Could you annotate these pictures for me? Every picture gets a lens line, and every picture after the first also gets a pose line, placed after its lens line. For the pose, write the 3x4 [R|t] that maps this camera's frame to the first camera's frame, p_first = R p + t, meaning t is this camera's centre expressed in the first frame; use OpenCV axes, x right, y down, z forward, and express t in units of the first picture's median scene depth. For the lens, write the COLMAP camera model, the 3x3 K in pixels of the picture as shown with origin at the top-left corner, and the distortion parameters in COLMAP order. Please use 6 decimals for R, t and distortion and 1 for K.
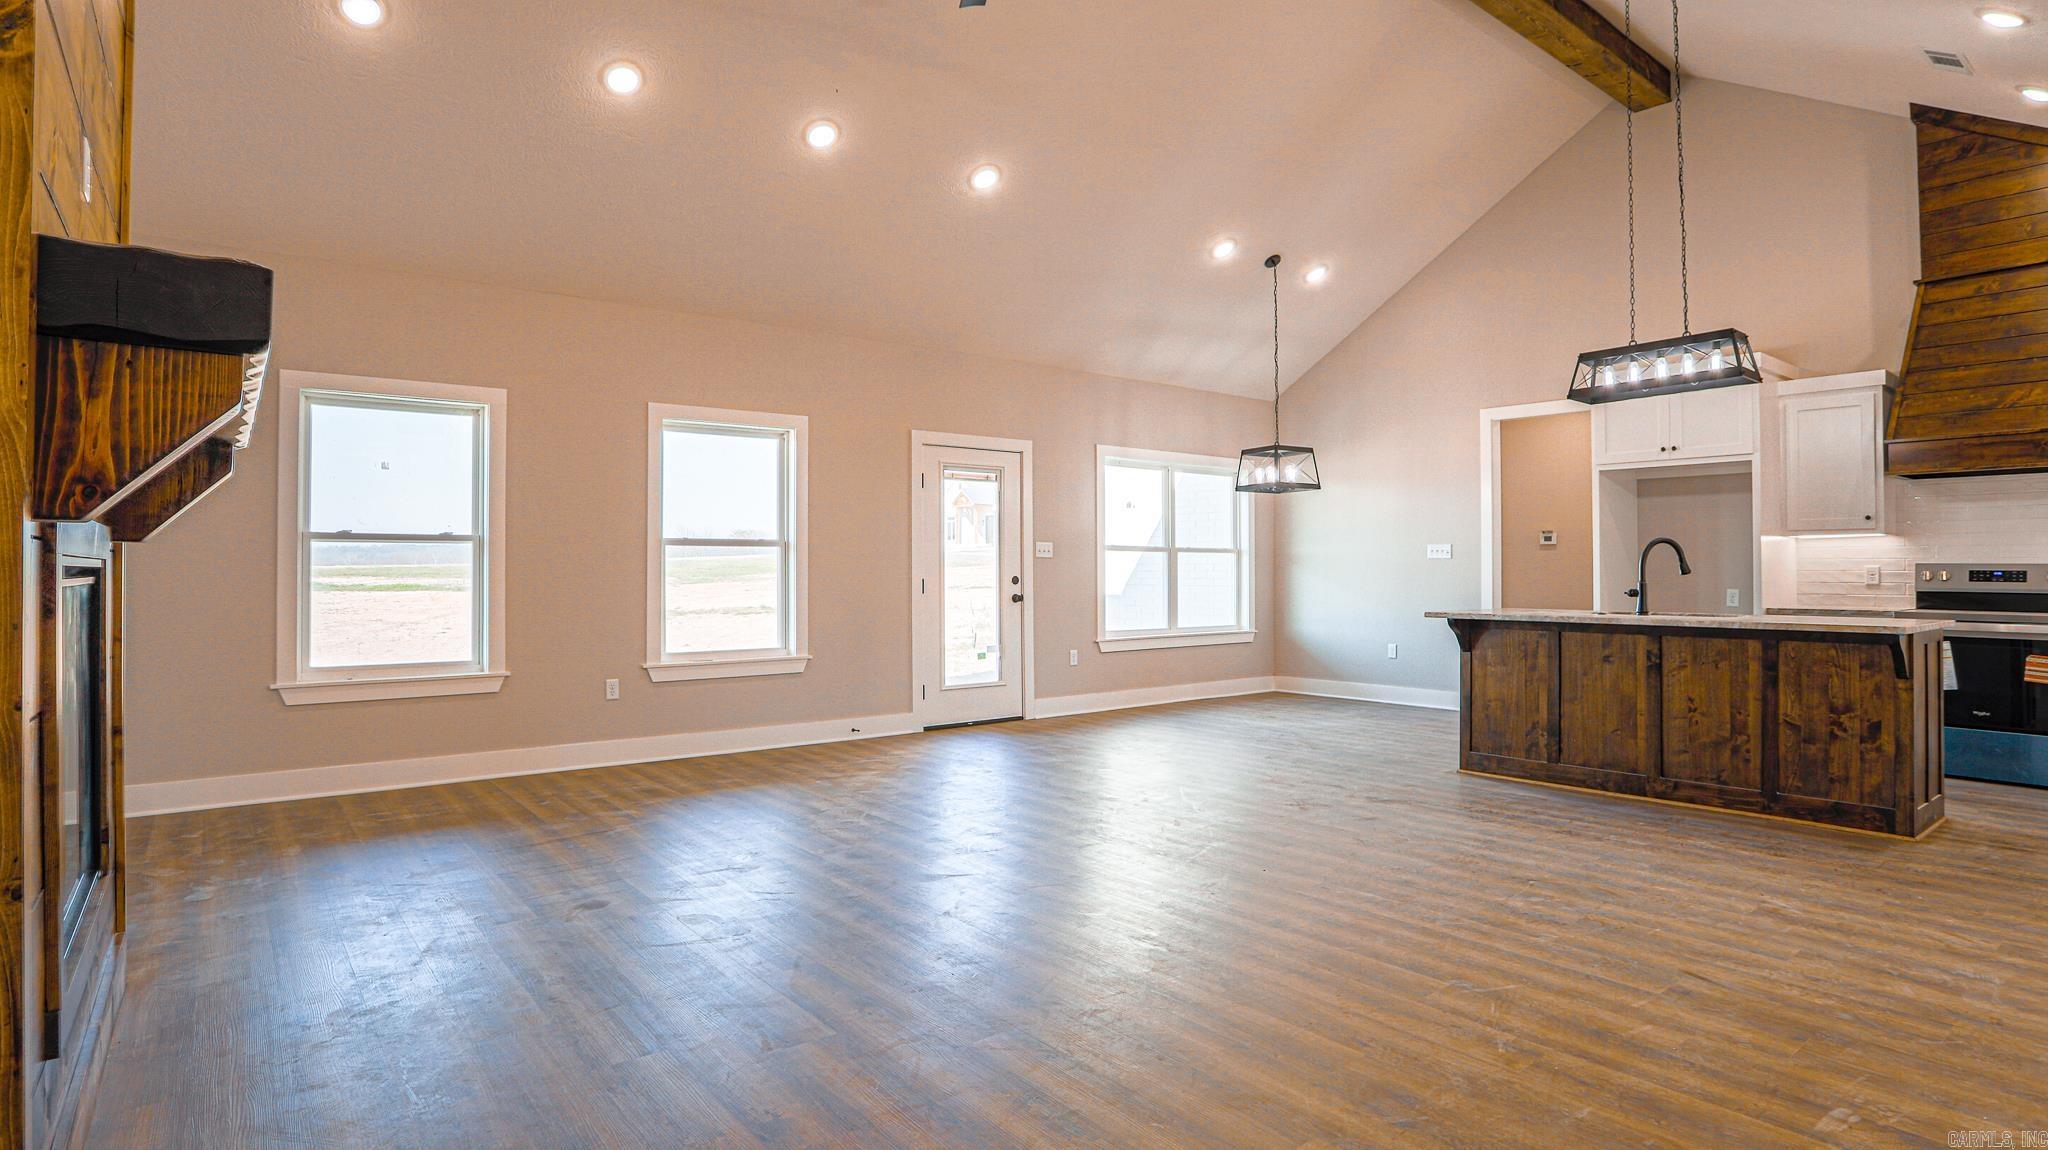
lens RADIAL K [[1055.7, 0, 1022.4], [0, 1055.7, 560.9], [0, 0, 1]] dist [-0.074528, 0.030178]
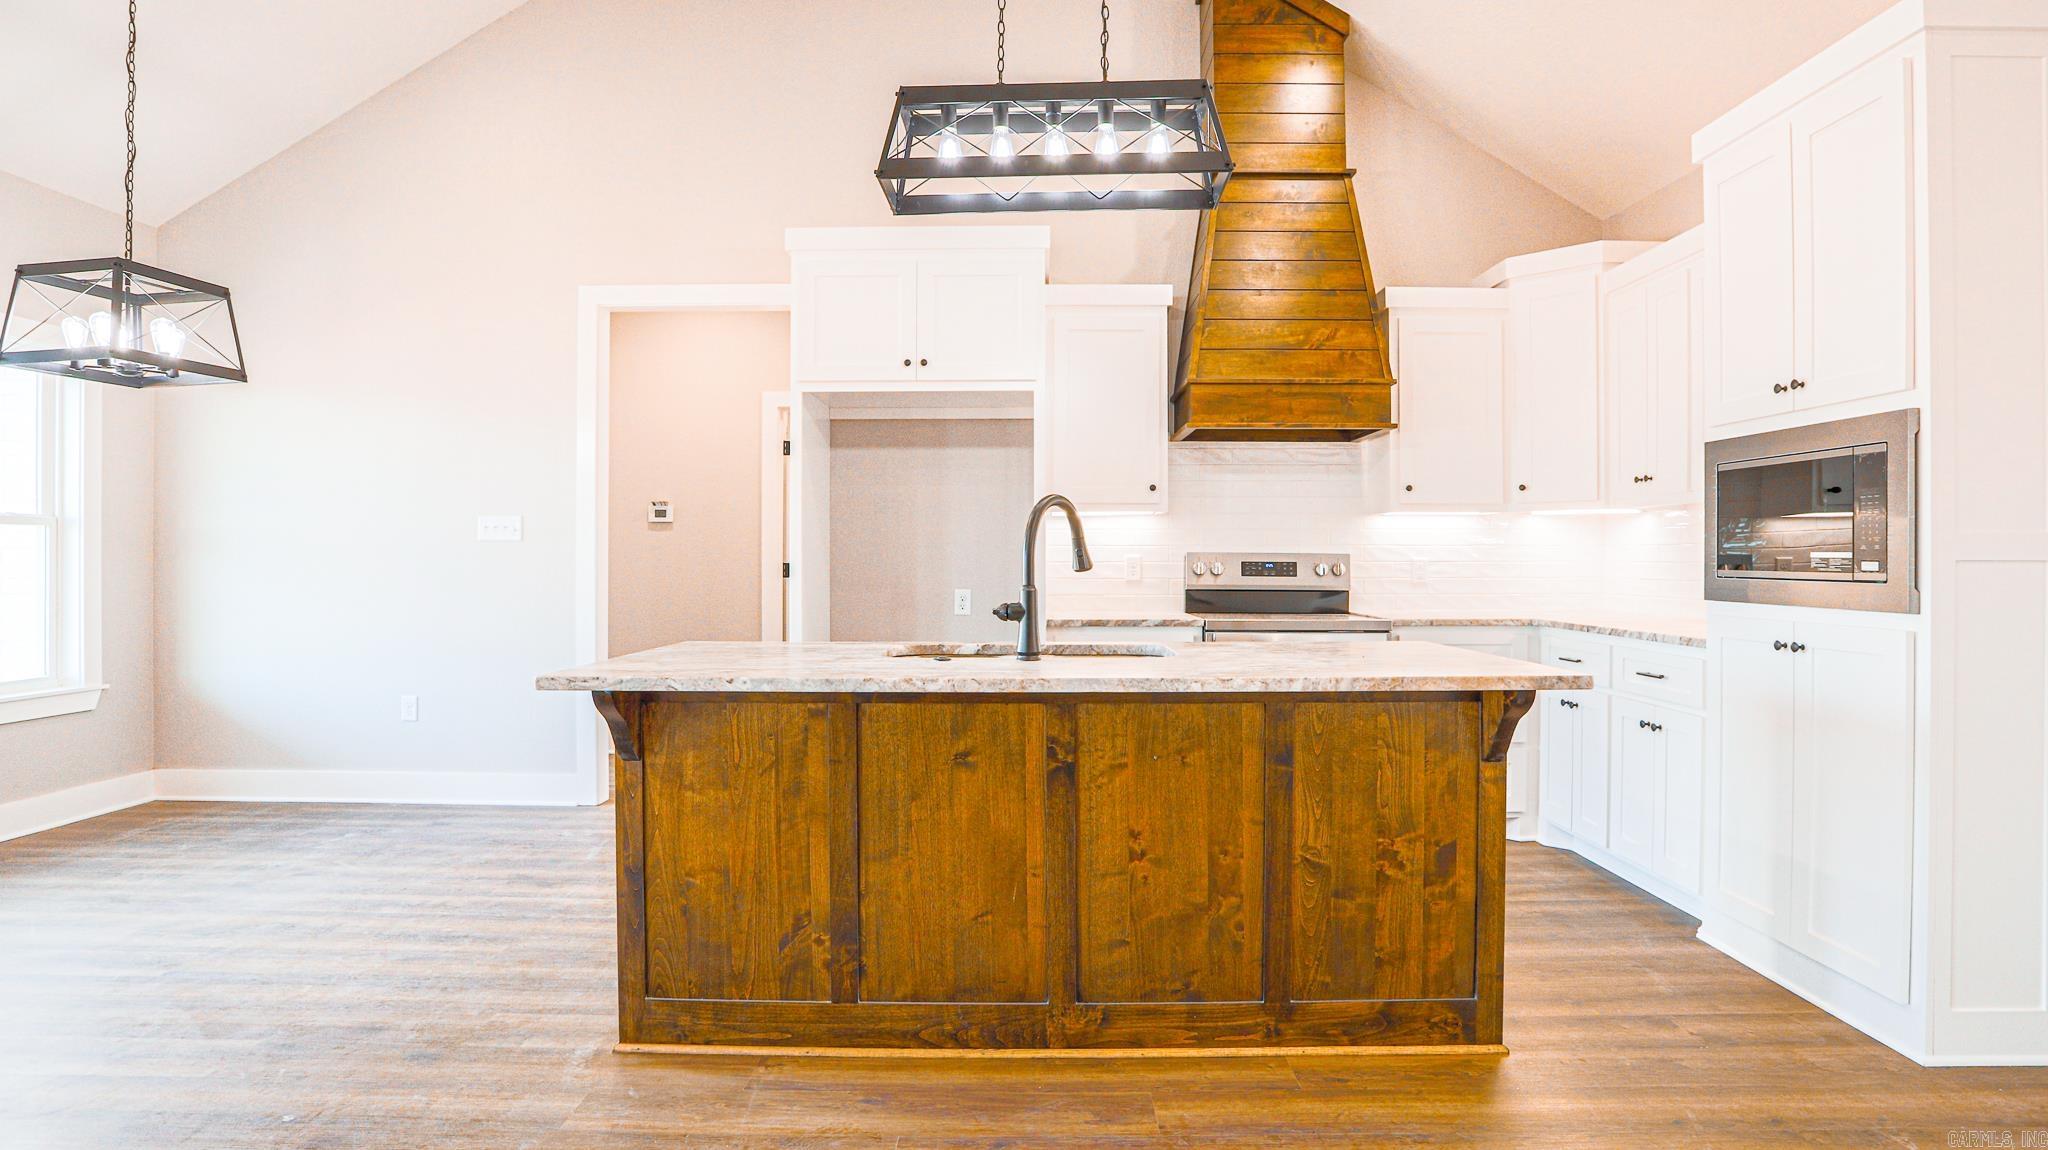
lens RADIAL K [[1055.7, 0, 1022.4], [0, 1055.7, 560.9], [0, 0, 1]] dist [-0.074528, 0.030178]
pose [[0.625230, -0.001871, 0.780438, 0.211651], [-0.006291, 0.999953, 0.007437, 0.004116], [-0.780415, -0.009559, 0.625189, 0.655774]]
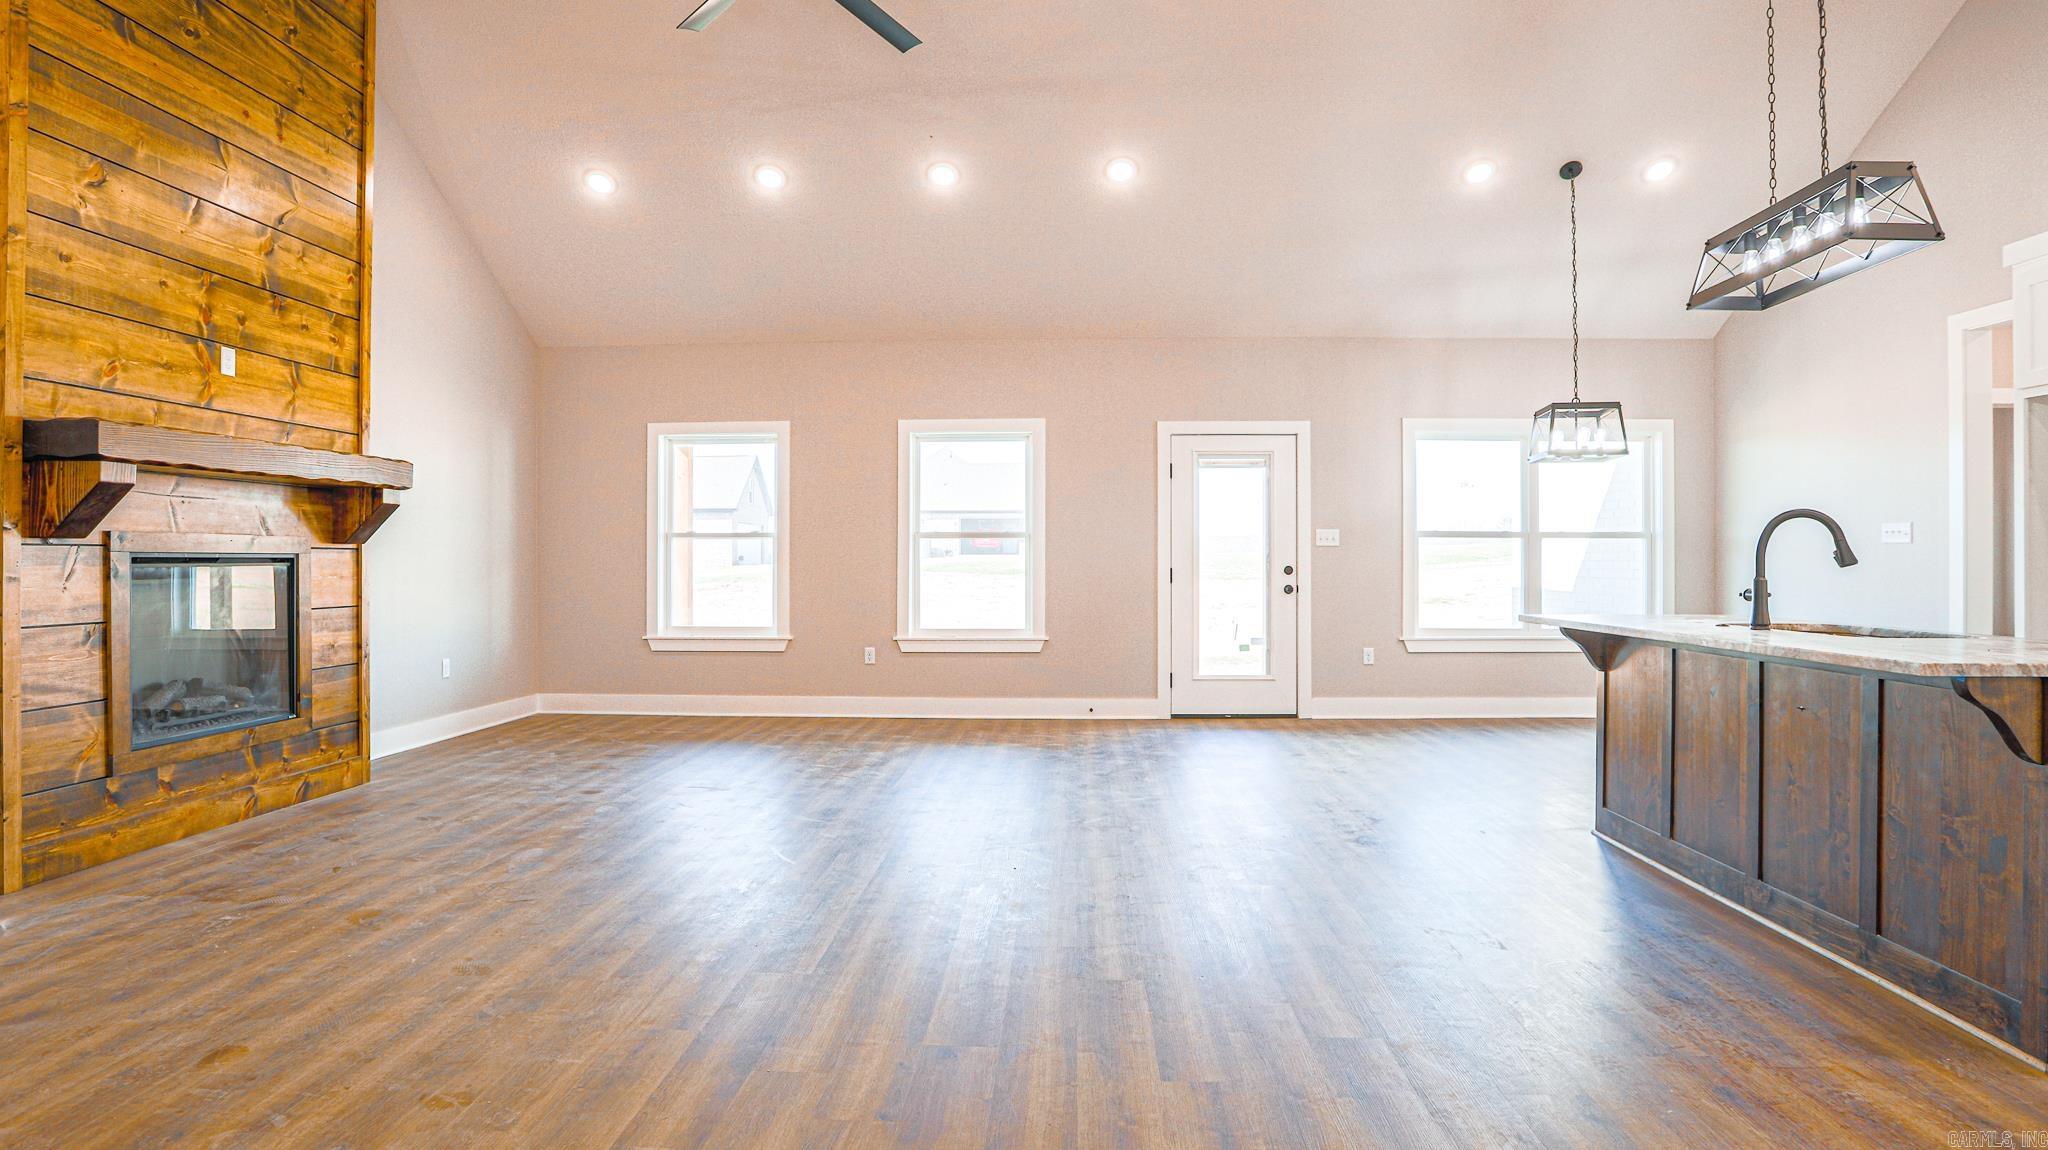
lens RADIAL K [[1055.7, 0, 1022.4], [0, 1055.7, 560.9], [0, 0, 1]] dist [-0.074528, 0.030178]
pose [[0.755073, 0.001448, -0.655639, 0.628749], [0.005040, 0.999955, 0.008013, 0.001798], [0.655621, -0.009355, 0.755032, 0.192609]]
